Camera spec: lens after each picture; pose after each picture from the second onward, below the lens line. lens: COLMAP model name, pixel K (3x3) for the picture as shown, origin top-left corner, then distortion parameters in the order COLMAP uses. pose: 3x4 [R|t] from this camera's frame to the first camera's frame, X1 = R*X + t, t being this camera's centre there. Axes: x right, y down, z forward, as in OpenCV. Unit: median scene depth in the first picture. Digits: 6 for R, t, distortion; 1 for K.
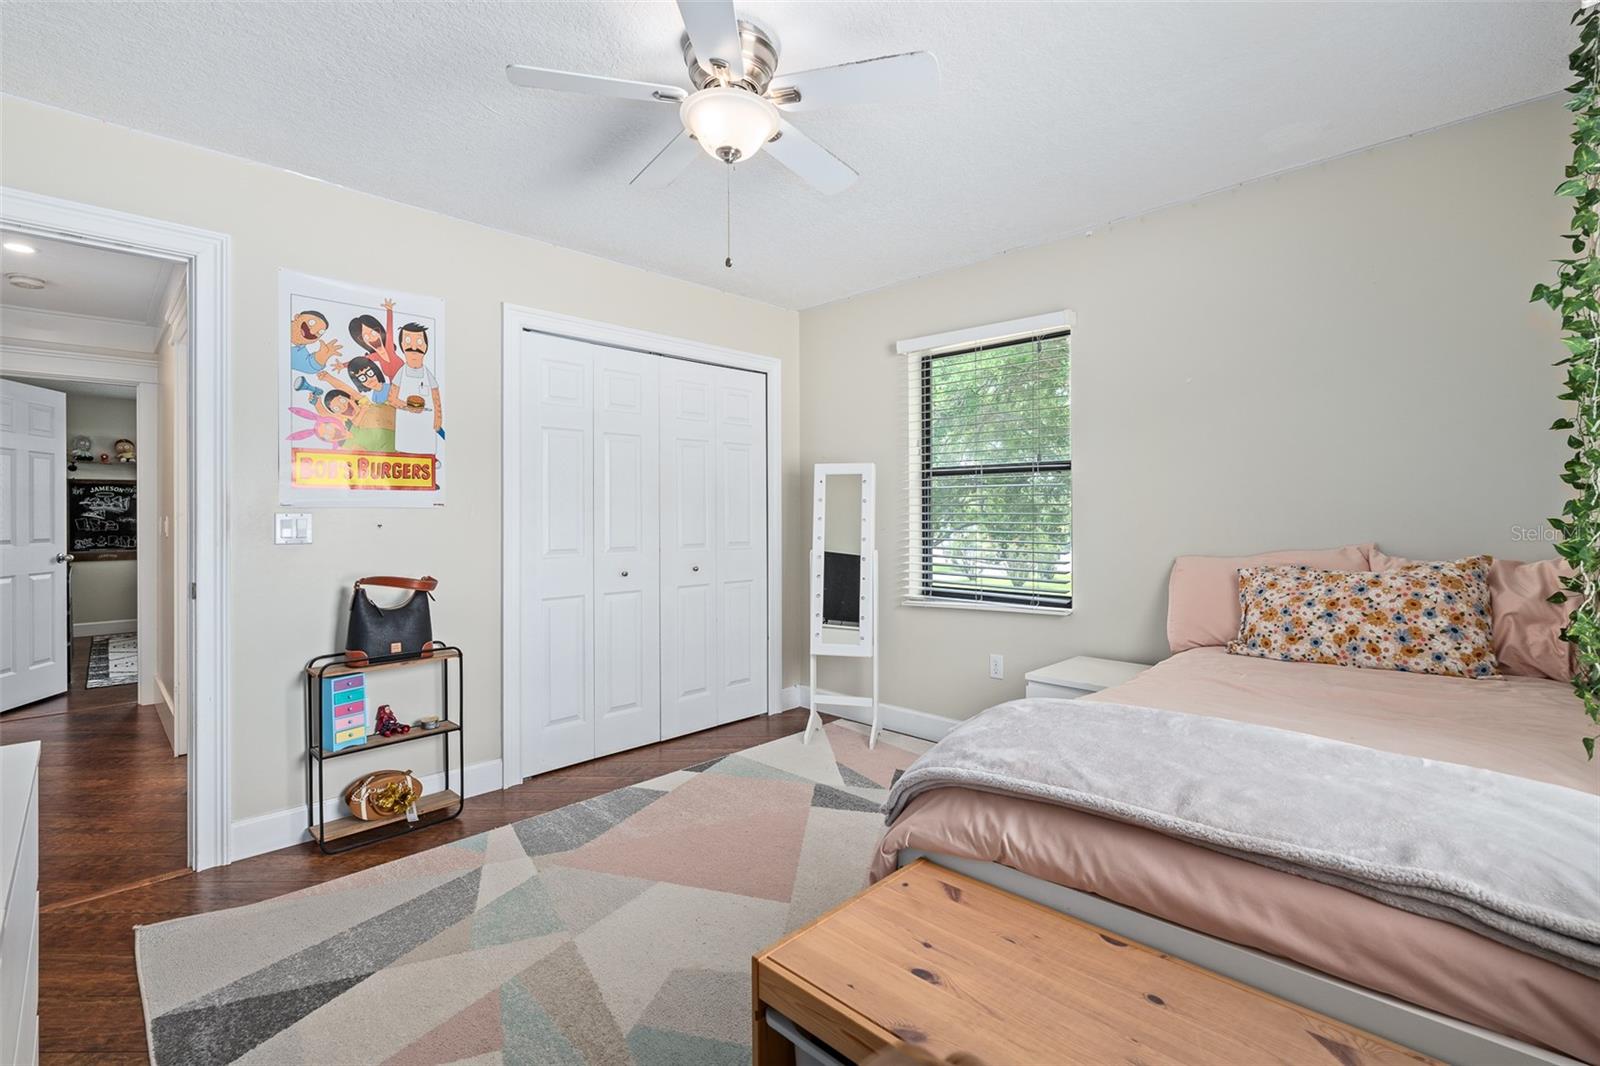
lens RADIAL K [[721.6, 0, 799.8], [0, 721.6, 524.5], [0, 0, 1]] dist [-0.007488, 0.000542]
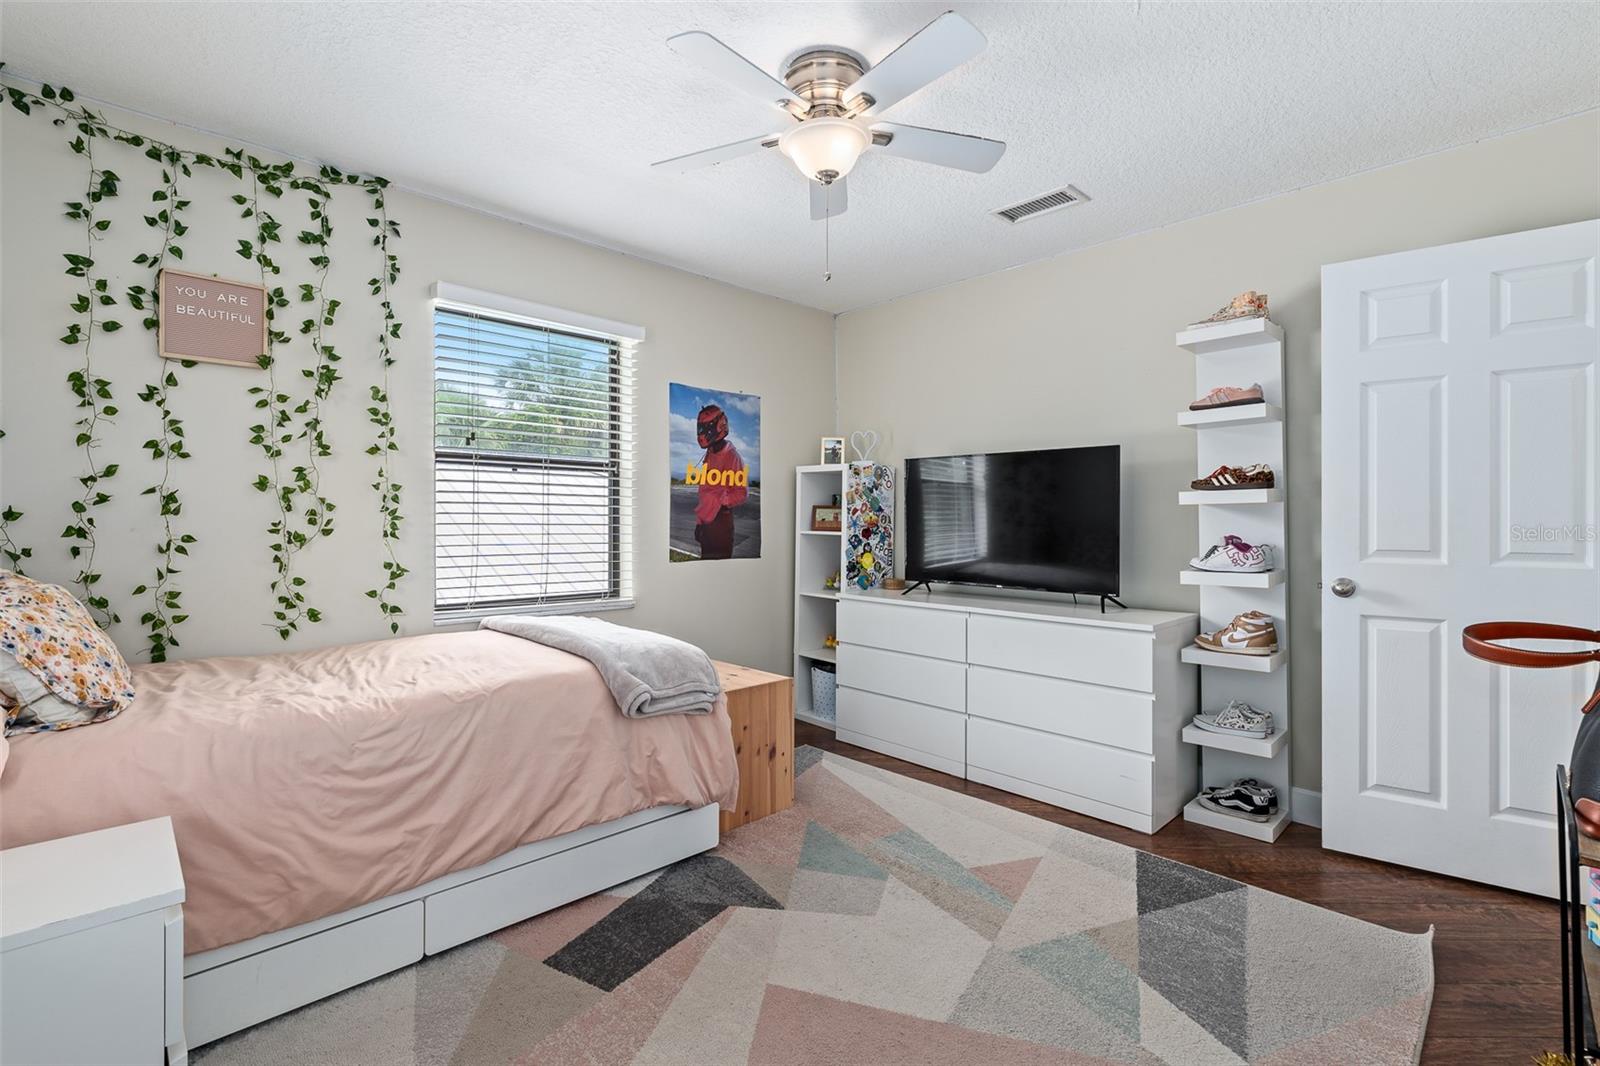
lens RADIAL K [[721.6, 0, 799.8], [0, 721.6, 524.5], [0, 0, 1]] dist [-0.007488, 0.000542]
pose [[-0.999678, -0.000432, 0.025382, -0.084856], [-0.000426, 1.000000, 0.000258, 0.010266], [-0.025382, 0.000247, -0.999678, 2.092771]]
